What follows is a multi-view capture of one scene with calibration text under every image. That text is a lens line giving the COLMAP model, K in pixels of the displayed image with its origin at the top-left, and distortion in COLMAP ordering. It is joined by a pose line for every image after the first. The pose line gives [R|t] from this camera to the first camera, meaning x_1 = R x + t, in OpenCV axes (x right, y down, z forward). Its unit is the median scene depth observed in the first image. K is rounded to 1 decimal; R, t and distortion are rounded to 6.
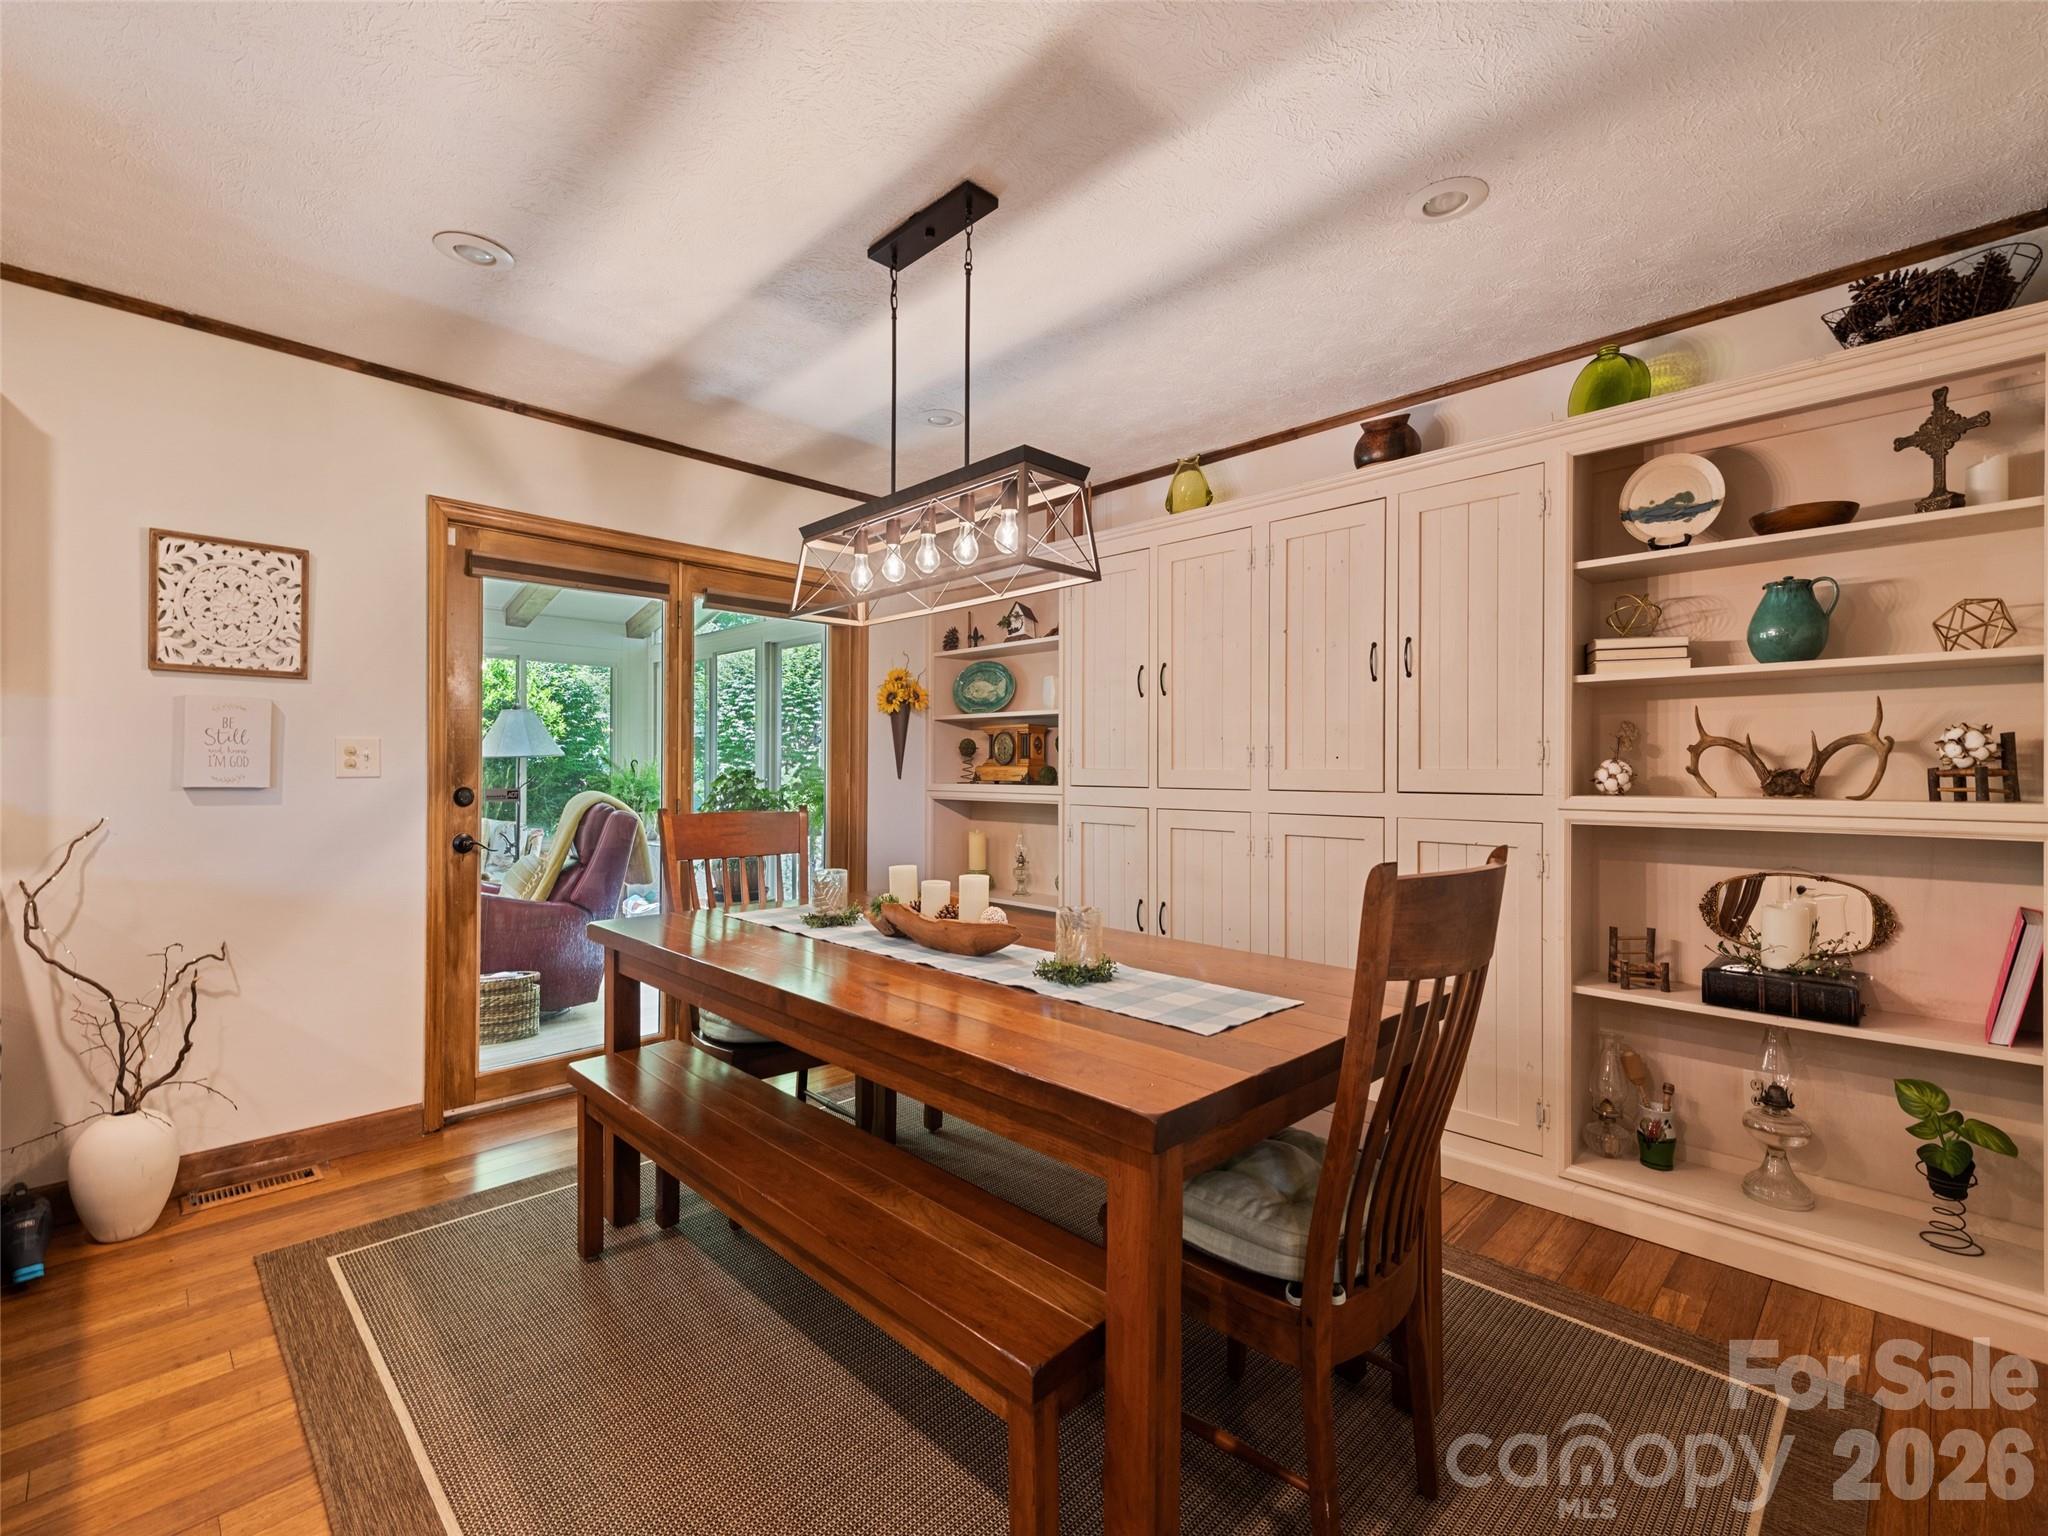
lens RADIAL K [[904.4, 0, 1039.7], [0, 904.4, 769.7], [0, 0, 1]] dist [-0.001048, -0.000497]
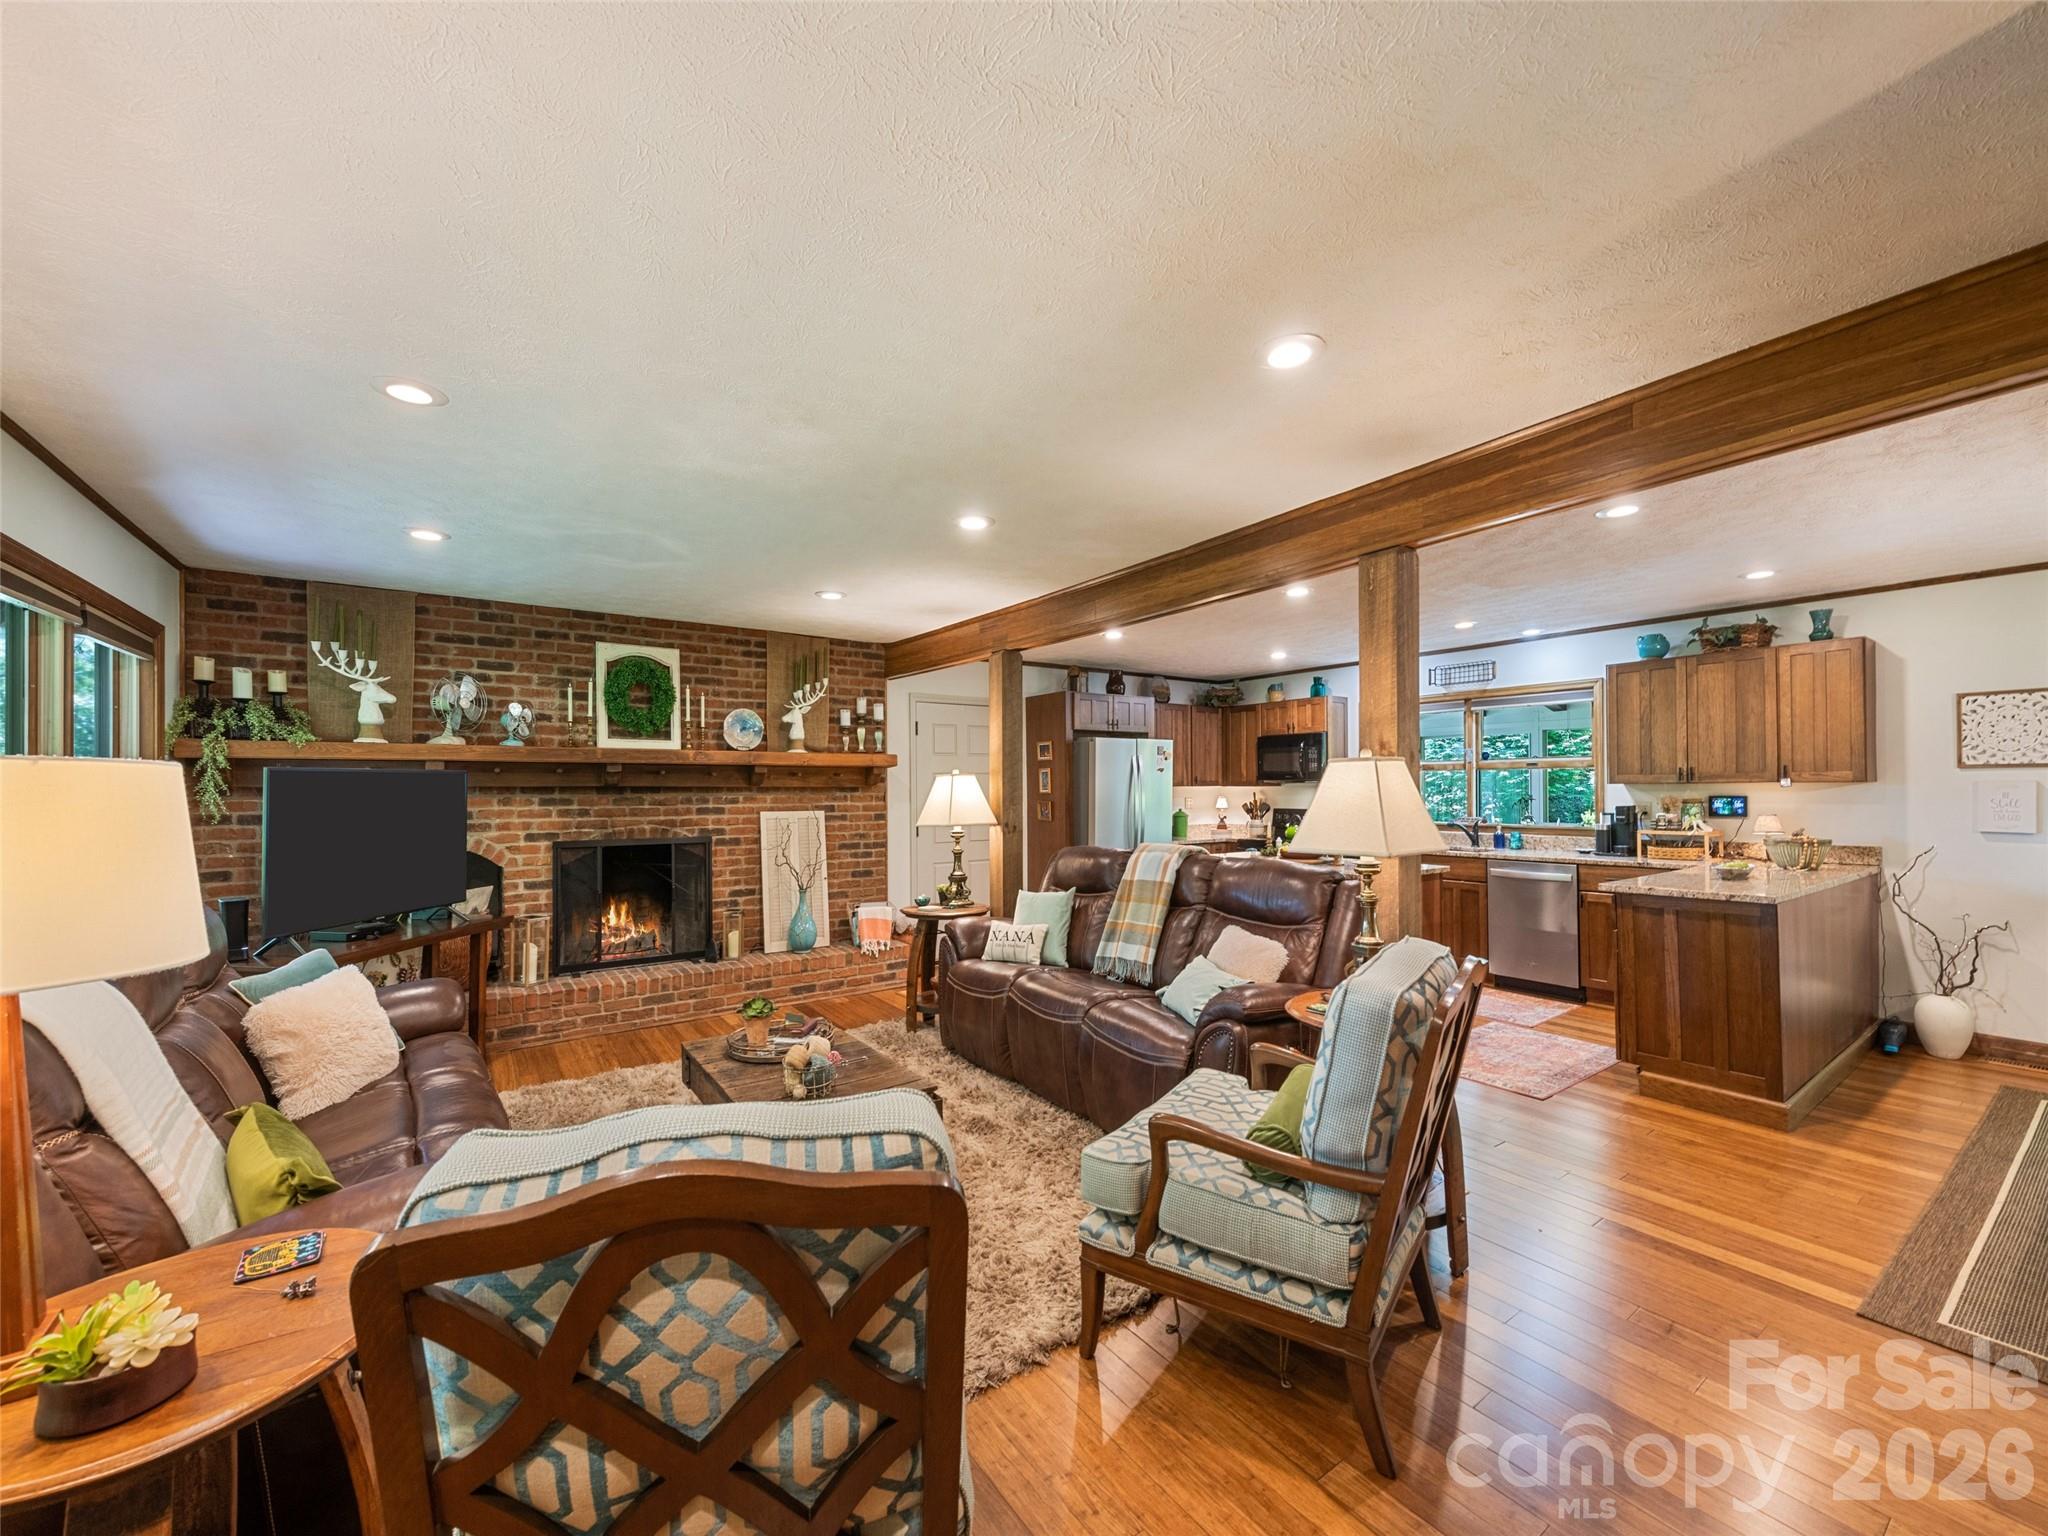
lens RADIAL K [[806.0, 0, 1024.3], [0, 806.0, 788.0], [0, 0, 1]] dist [0.005864, -0.002321]
pose [[-0.174134, -0.008196, -0.984688, 0.992998], [0.004762, 0.999947, -0.009165, -0.061662], [0.984710, -0.006285, -0.174086, -0.612547]]
